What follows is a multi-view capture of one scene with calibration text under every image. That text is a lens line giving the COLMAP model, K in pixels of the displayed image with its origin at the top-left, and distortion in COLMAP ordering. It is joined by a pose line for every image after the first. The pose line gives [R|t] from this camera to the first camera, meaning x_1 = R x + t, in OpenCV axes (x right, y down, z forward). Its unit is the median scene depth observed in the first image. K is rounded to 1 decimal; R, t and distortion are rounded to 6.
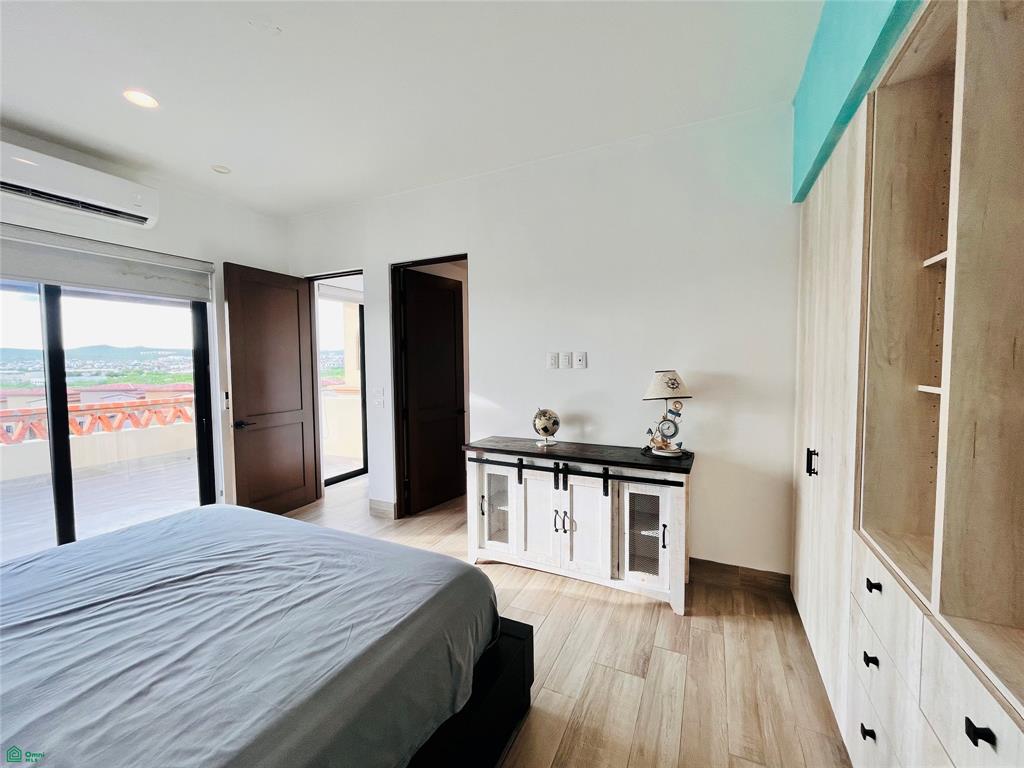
lens RADIAL K [[415.5, 0, 508.8], [0, 415.5, 384.5], [0, 0, 1]] dist [-0.003610, 0.000746]
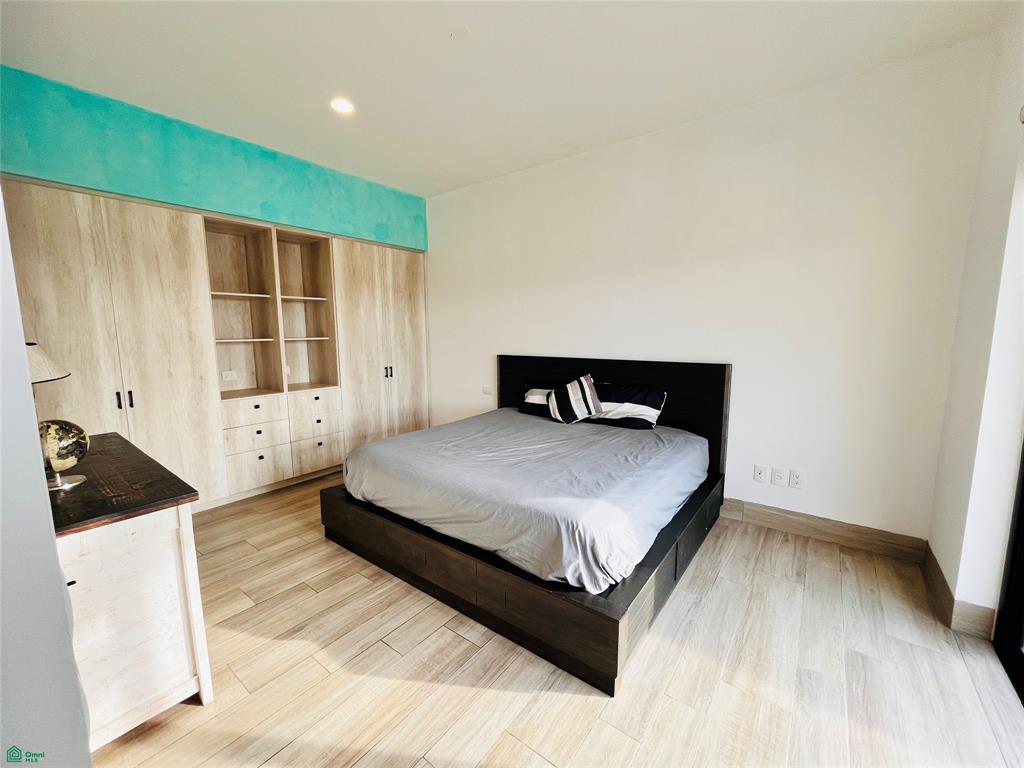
lens RADIAL K [[415.5, 0, 509.8], [0, 415.5, 384.5], [0, 0, 1]] dist [-0.003610, 0.000746]
pose [[-0.982263, -0.012010, 0.187122, -0.663718], [0.023240, 0.982454, 0.185052, -0.082122], [-0.186062, 0.186119, -0.964749, 1.604962]]
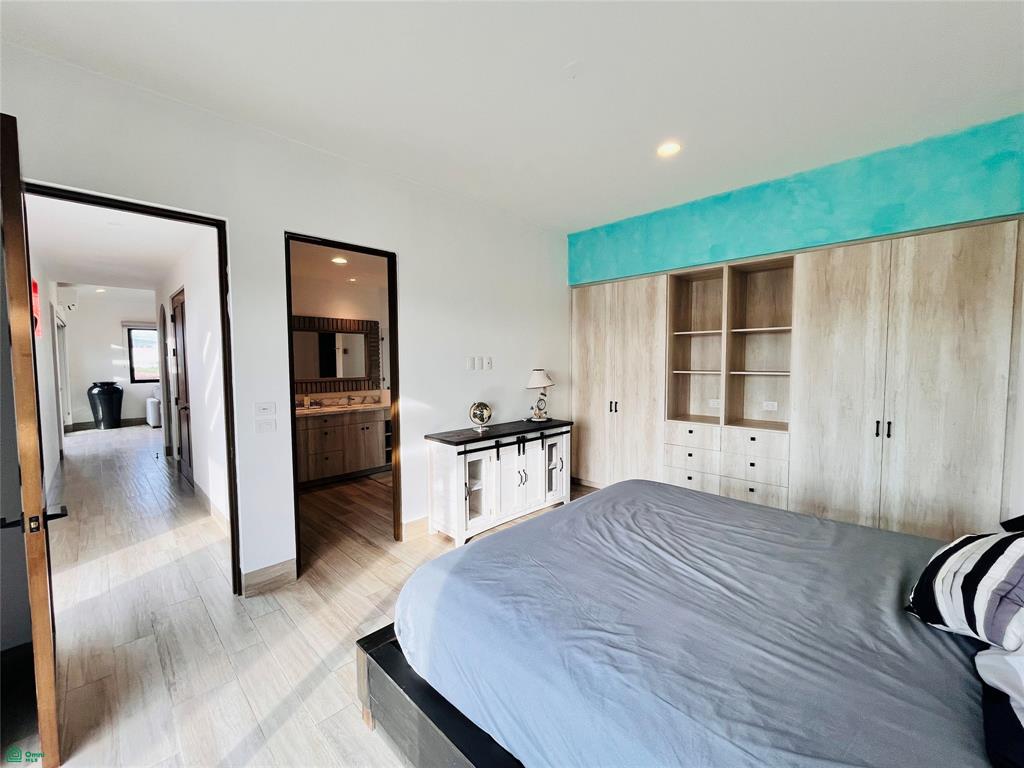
lens RADIAL K [[415.5, 0, 510.0], [0, 415.5, 381.4], [0, 0, 1]] dist [-0.003610, 0.000746]
pose [[0.321340, -0.039345, 0.946146, -1.233125], [0.052723, 0.998330, 0.023609, -0.031808], [-0.945495, 0.042297, 0.322878, 0.581673]]
